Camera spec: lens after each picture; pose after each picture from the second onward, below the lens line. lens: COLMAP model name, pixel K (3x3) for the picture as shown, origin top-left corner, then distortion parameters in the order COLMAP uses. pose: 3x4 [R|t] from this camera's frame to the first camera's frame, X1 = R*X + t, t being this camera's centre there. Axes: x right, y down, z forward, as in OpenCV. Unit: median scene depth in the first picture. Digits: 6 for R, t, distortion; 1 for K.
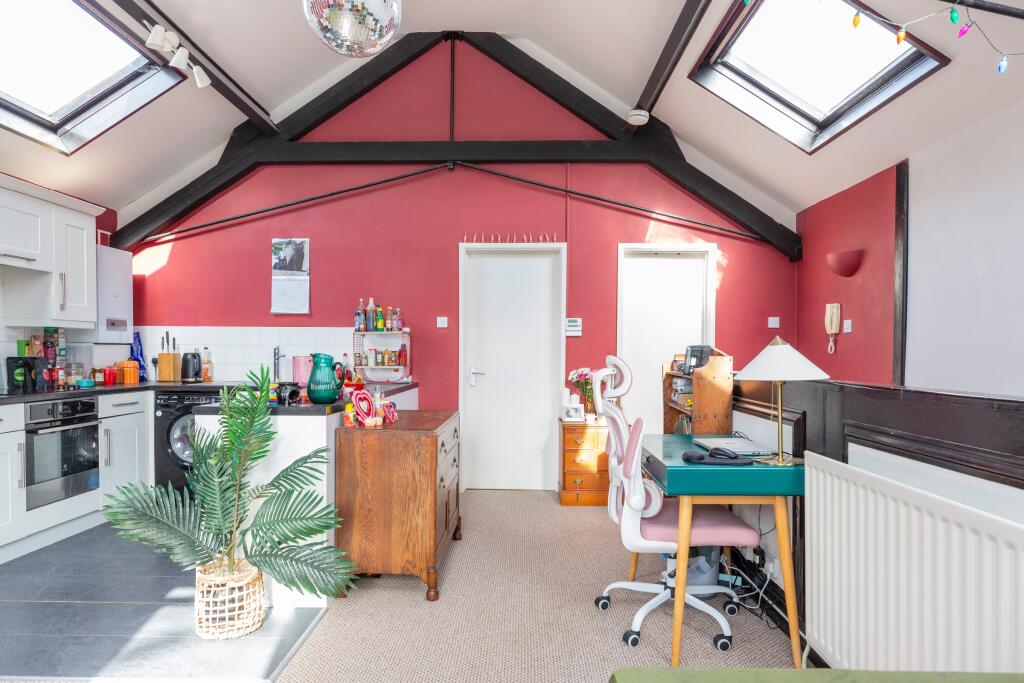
lens RADIAL K [[631.7, 0, 508.6], [0, 631.7, 365.7], [0, 0, 1]] dist [0.007976, 0.002057]
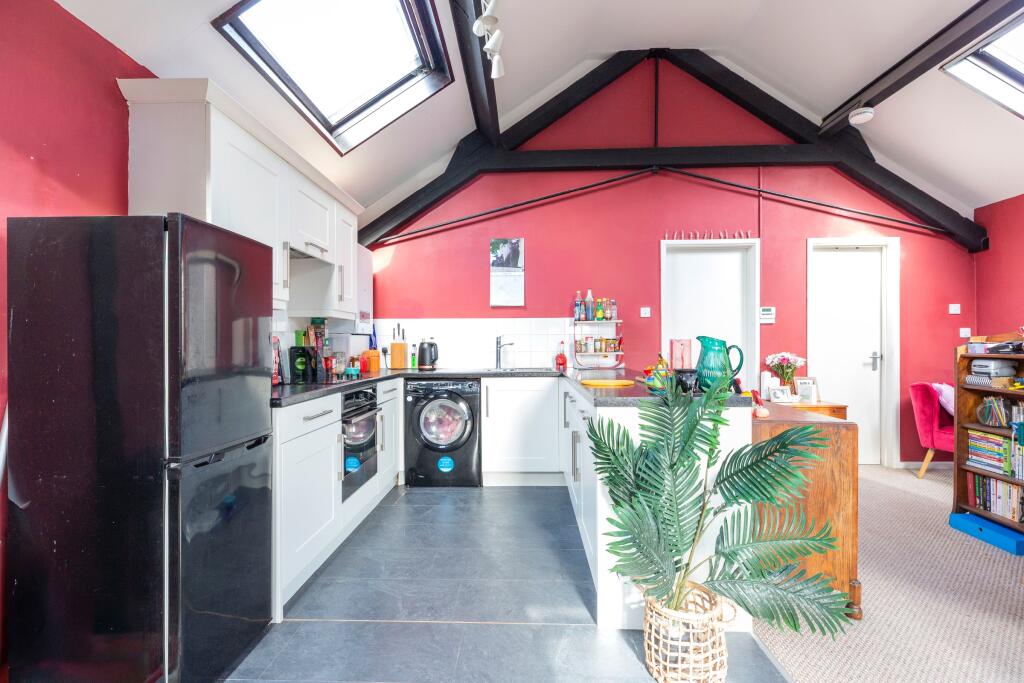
lens RADIAL K [[456.5, 0, 507.4], [0, 456.5, 342.4], [0, 0, 1]] dist [0.000099, 0.000114]
pose [[0.999882, -0.010613, -0.011078, -0.345654], [0.010304, 0.999565, -0.027648, 0.002917], [0.011367, 0.027531, 0.999556, 0.211790]]
